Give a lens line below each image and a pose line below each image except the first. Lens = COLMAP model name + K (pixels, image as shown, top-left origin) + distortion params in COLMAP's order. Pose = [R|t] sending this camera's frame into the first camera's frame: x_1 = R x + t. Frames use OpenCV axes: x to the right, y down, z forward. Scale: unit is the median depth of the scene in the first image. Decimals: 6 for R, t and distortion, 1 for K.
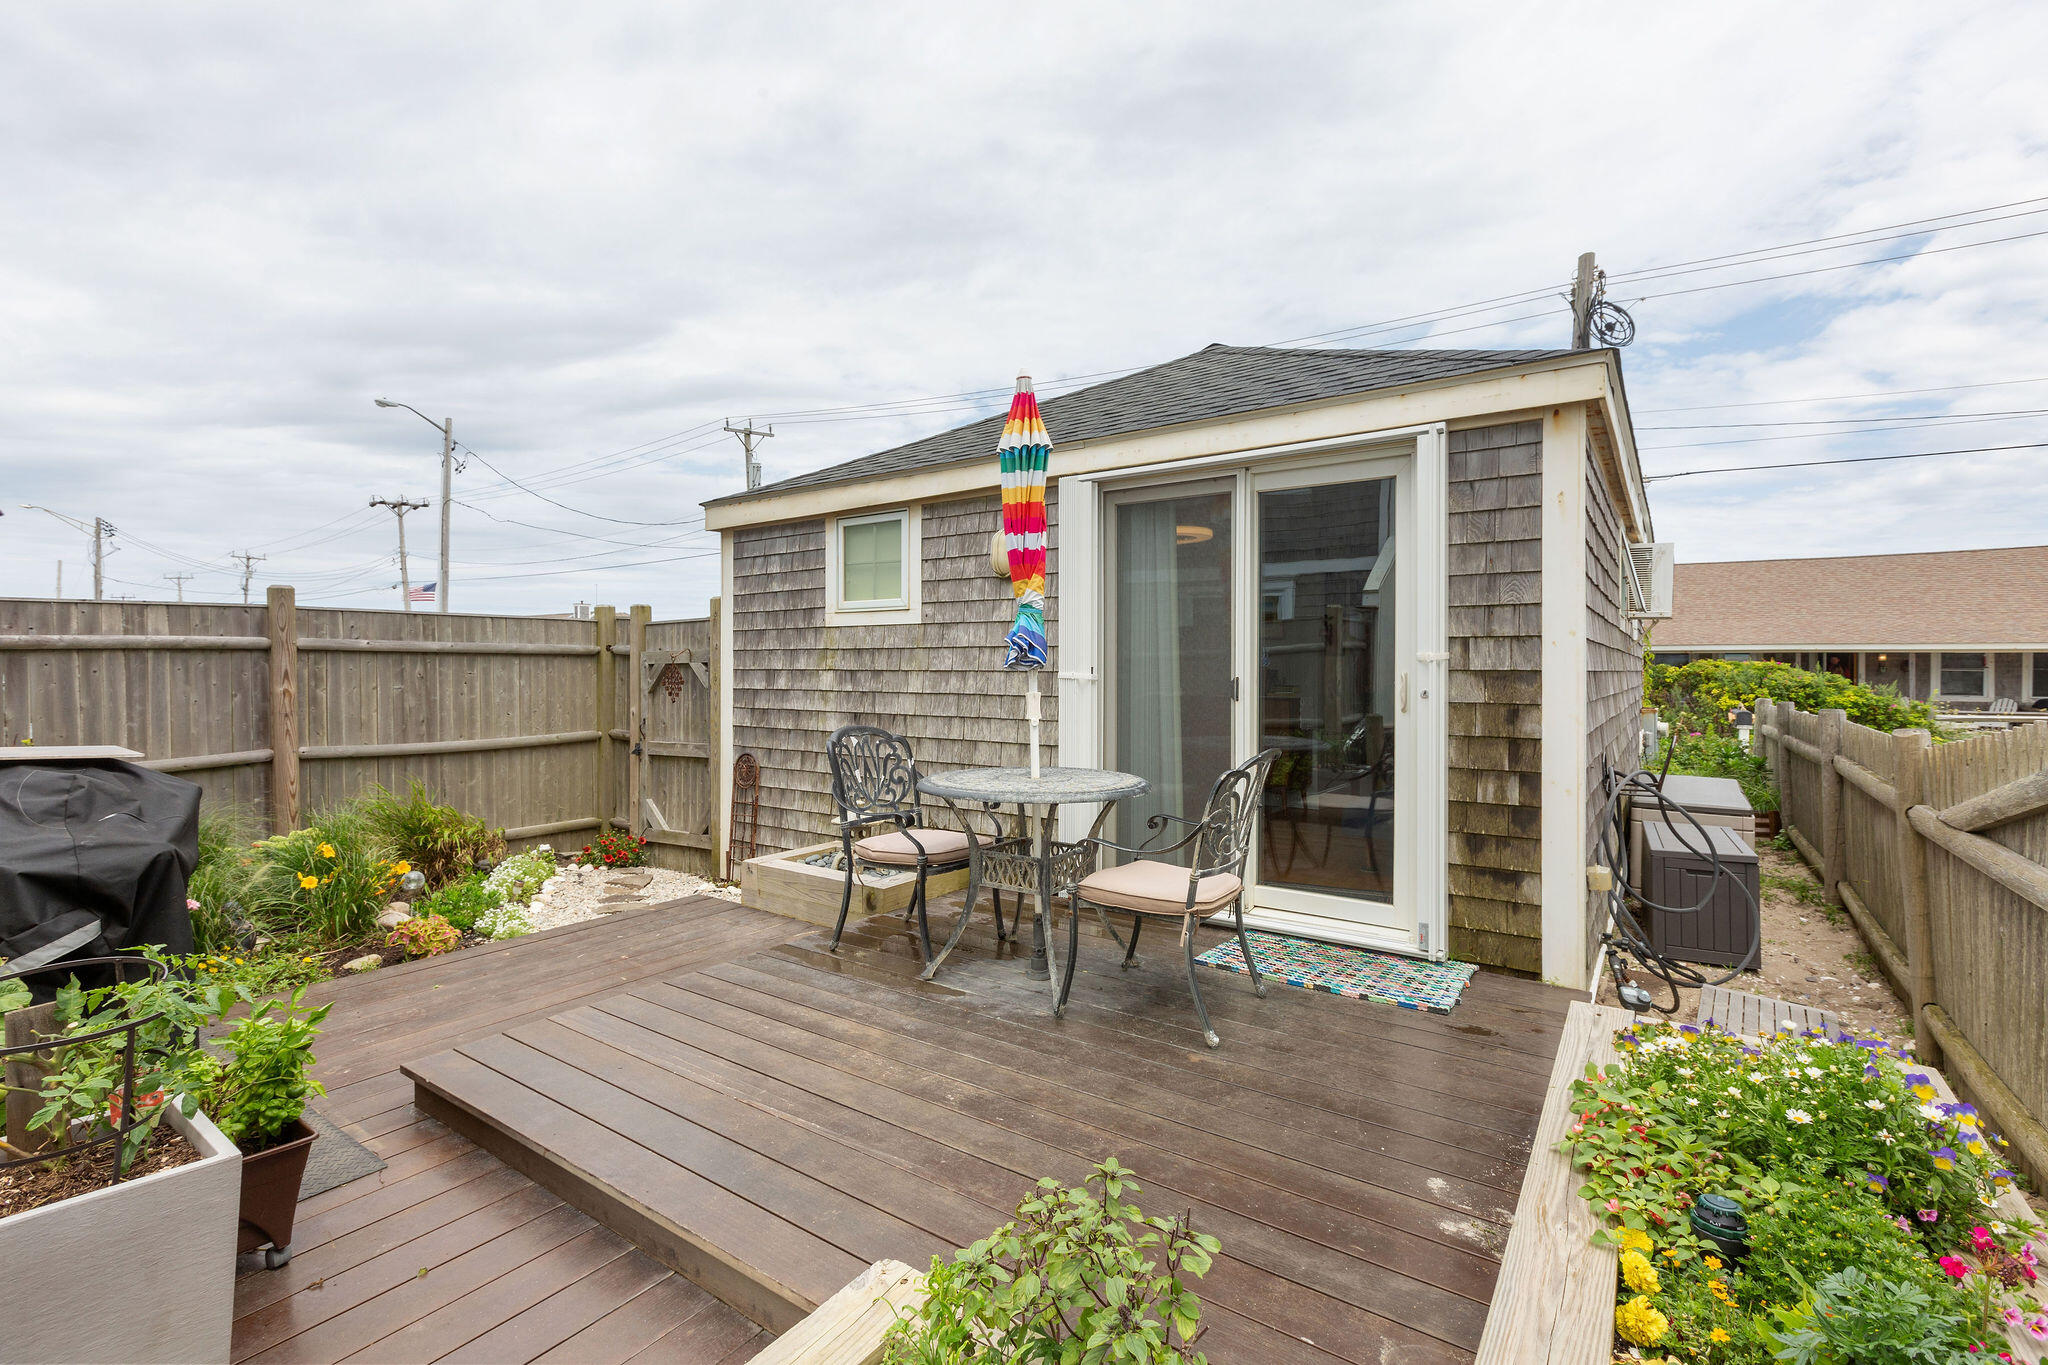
lens RADIAL K [[913.3, 0, 1020.0], [0, 913.3, 670.8], [0, 0, 1]] dist [-0.000336, 0.000243]
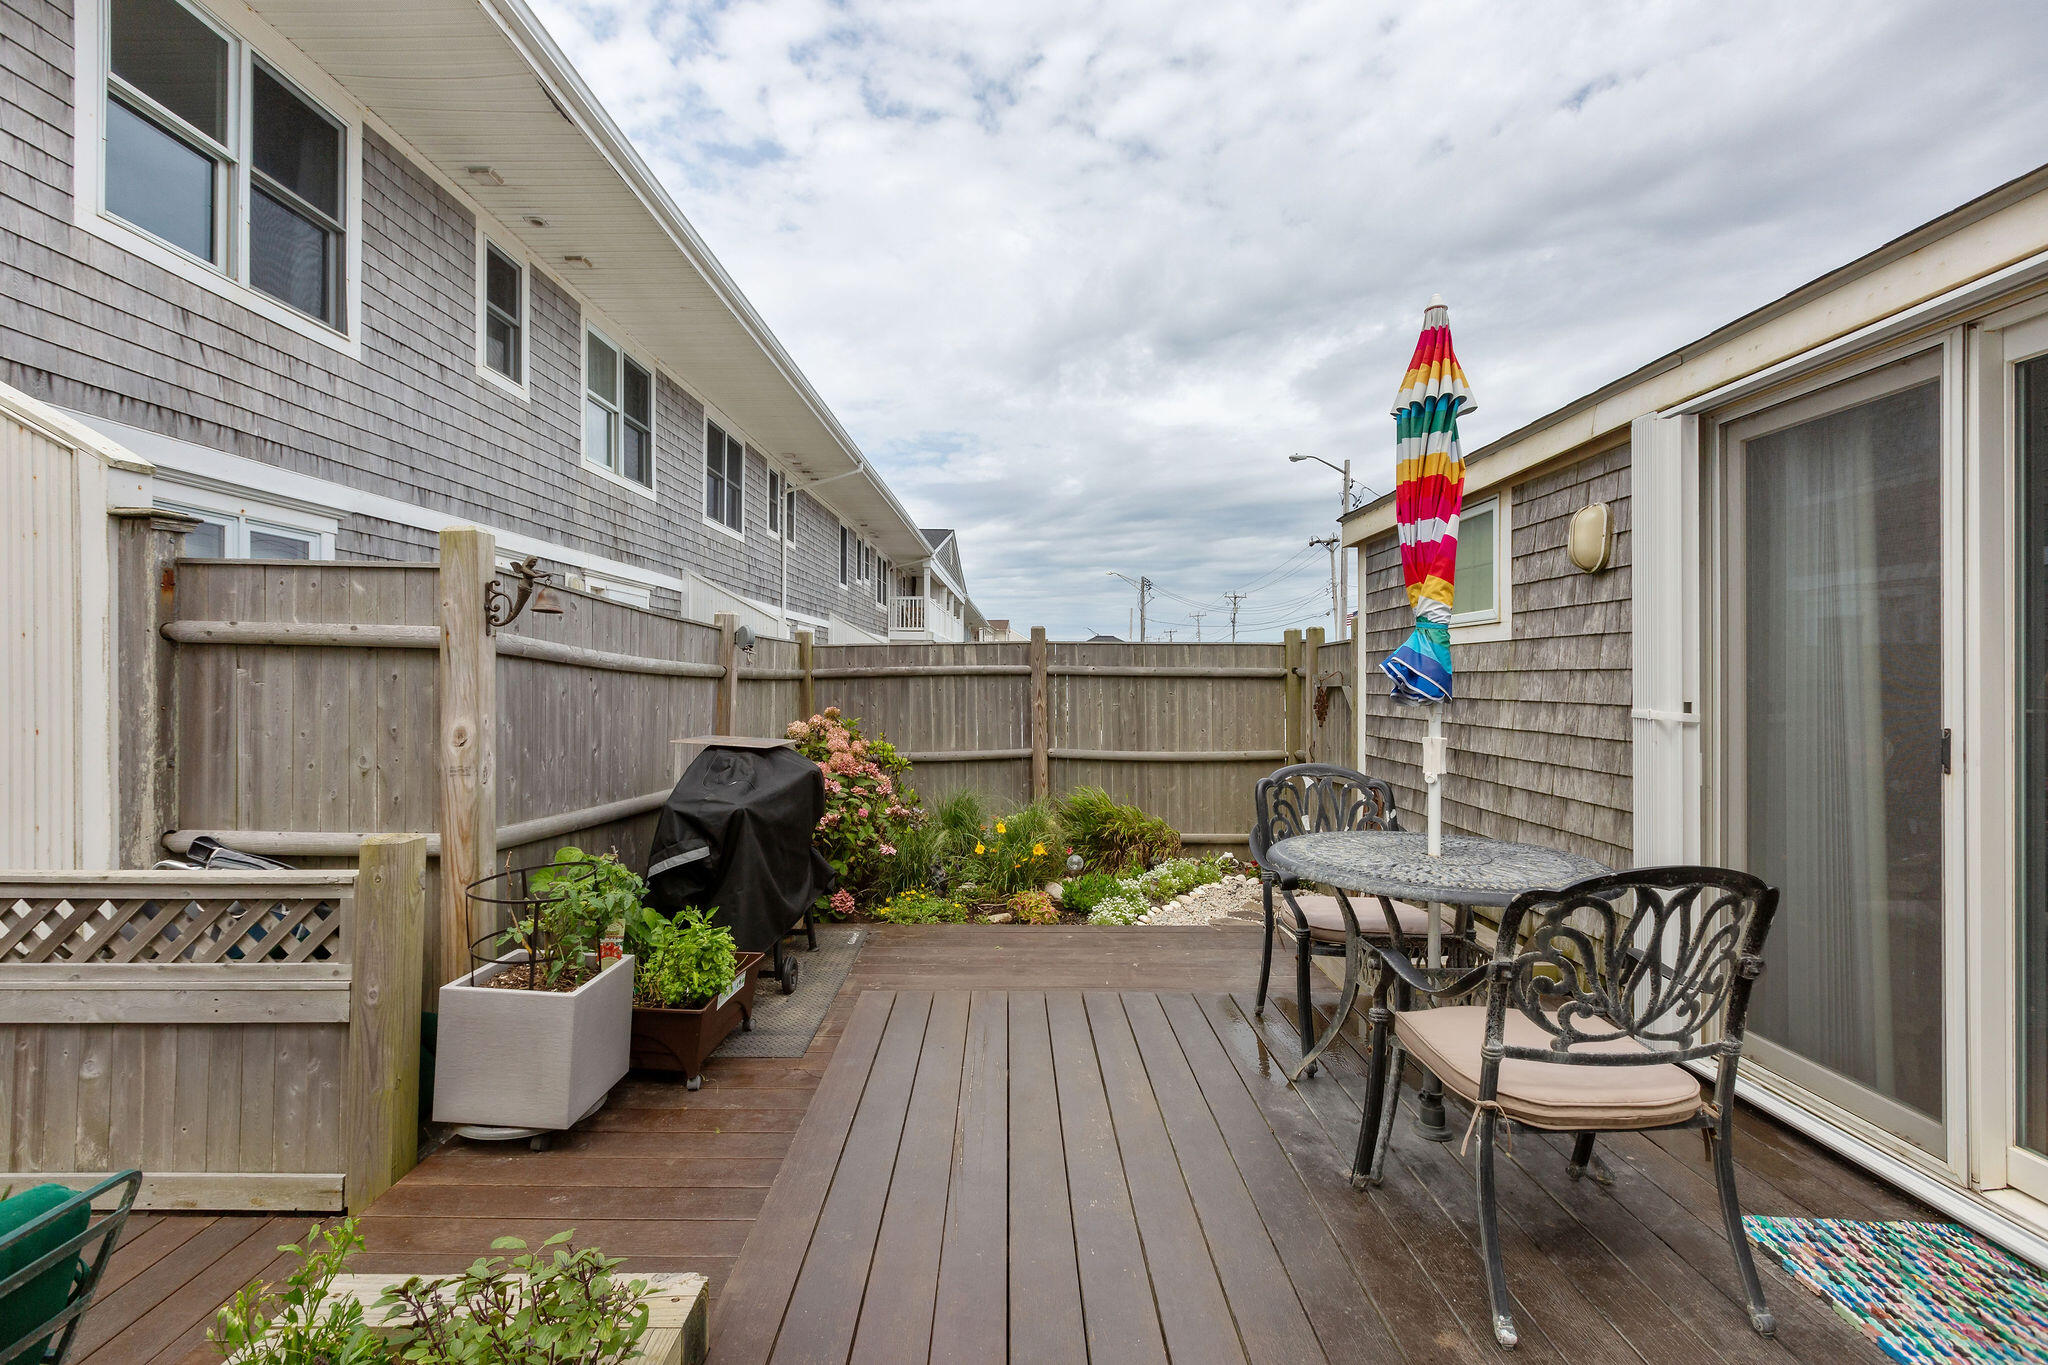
lens RADIAL K [[913.3, 0, 1012.2], [0, 913.3, 670.3], [0, 0, 1]] dist [-0.000336, 0.000243]
pose [[0.580522, -0.005918, -0.814223, 0.261814], [-0.009590, 0.999855, -0.014105, -0.010267], [0.814188, 0.015996, 0.580381, 0.193516]]
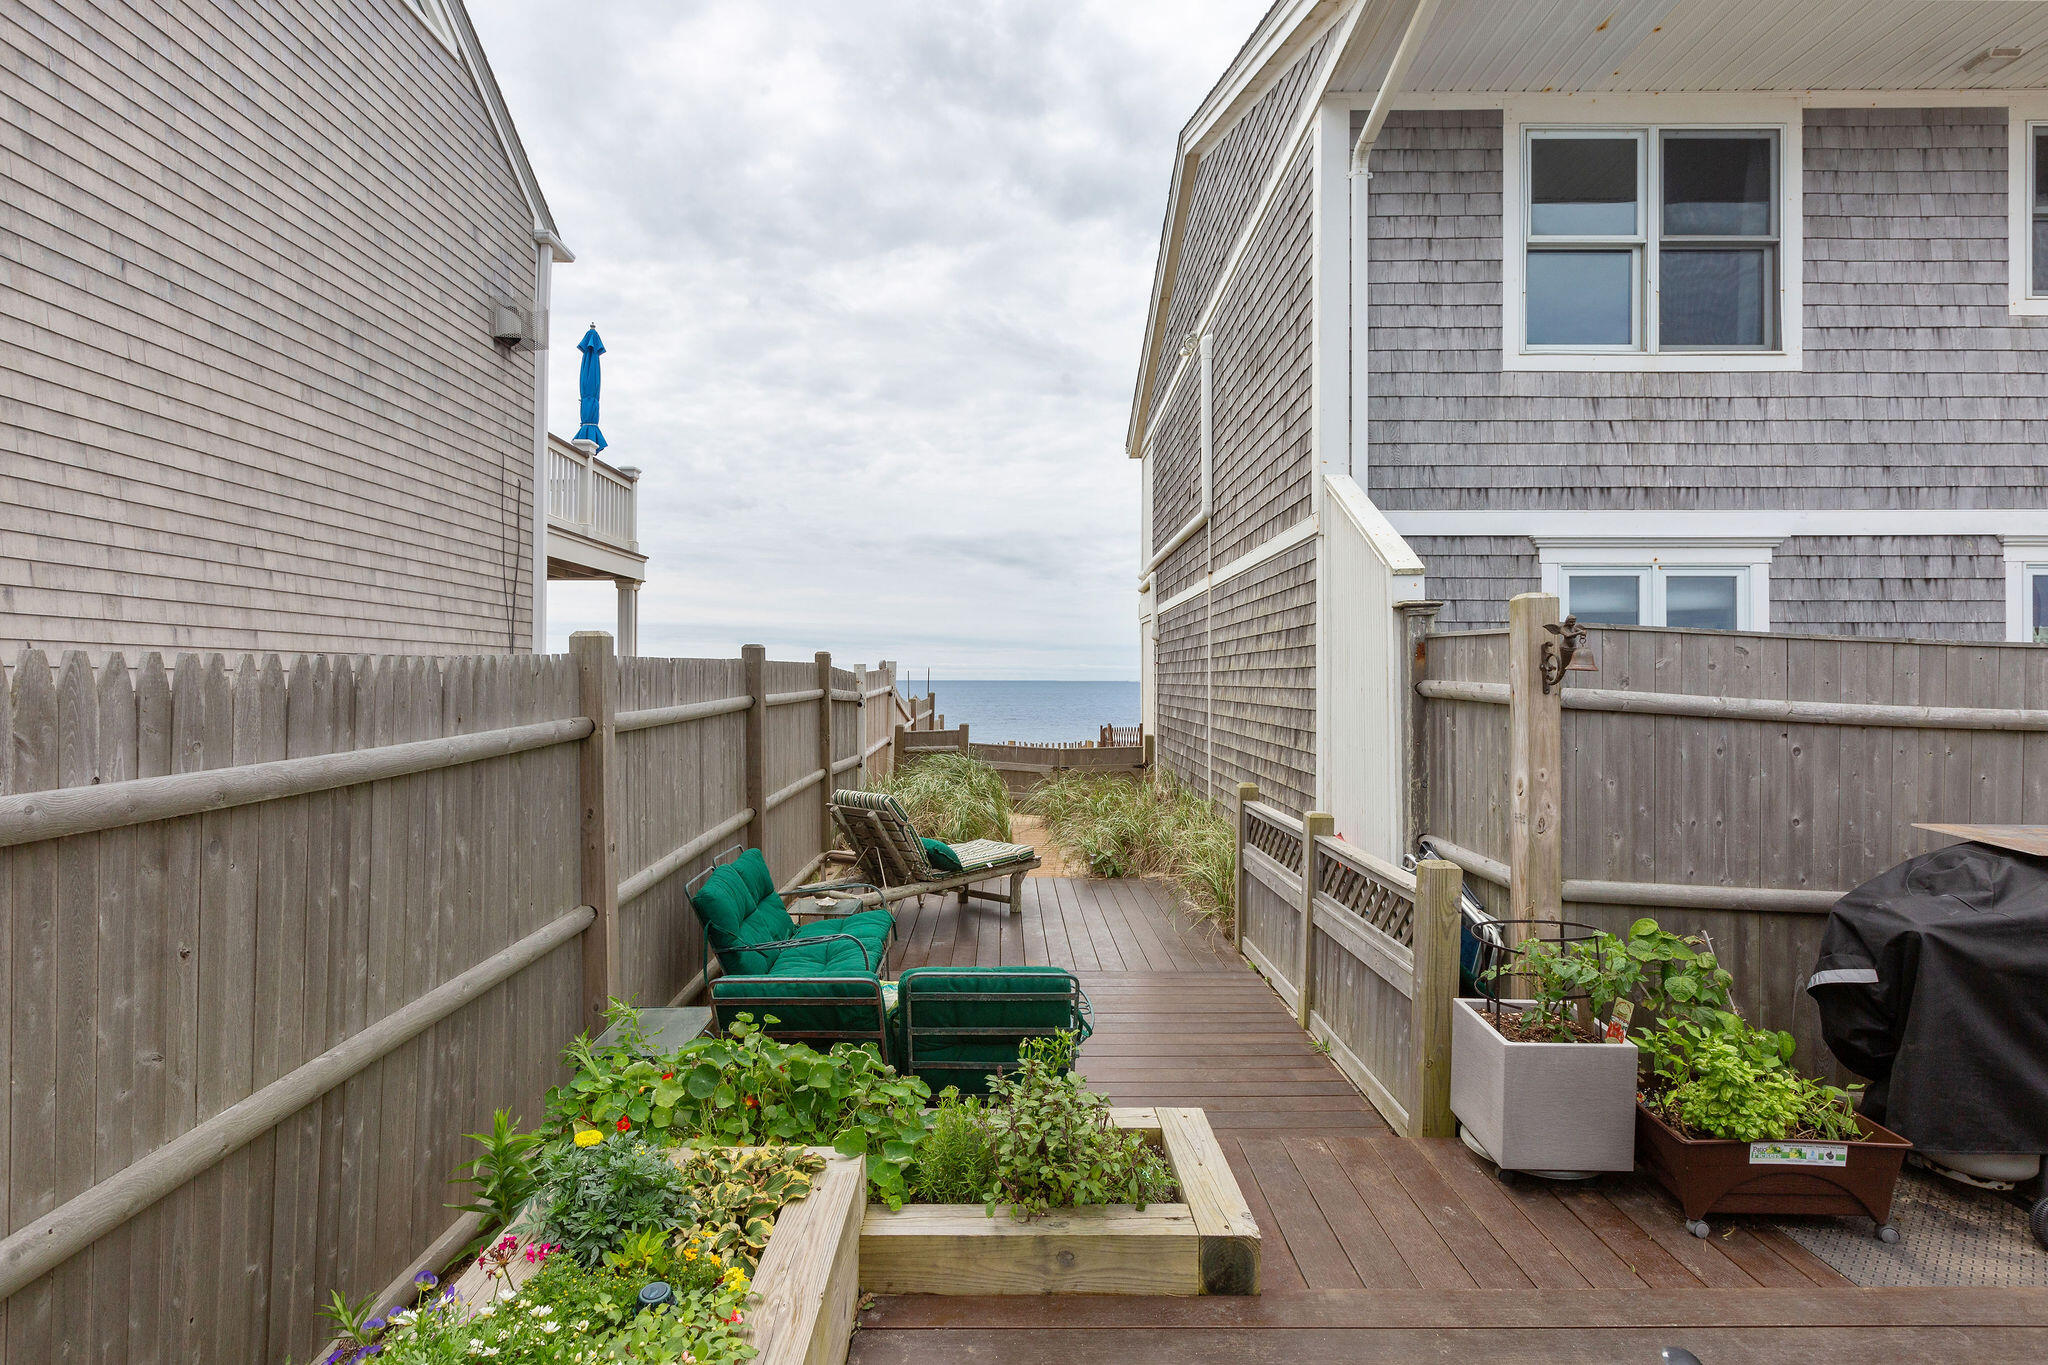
lens RADIAL K [[1040.5, 0, 1018.6], [0, 1040.5, 679.2], [0, 0, 1]] dist [0.000620, -0.001288]
pose [[-0.810117, -0.002887, -0.586261, 0.289321], [-0.007894, 0.999951, 0.005985, -0.044835], [0.586215, 0.009477, -0.810100, 0.580012]]
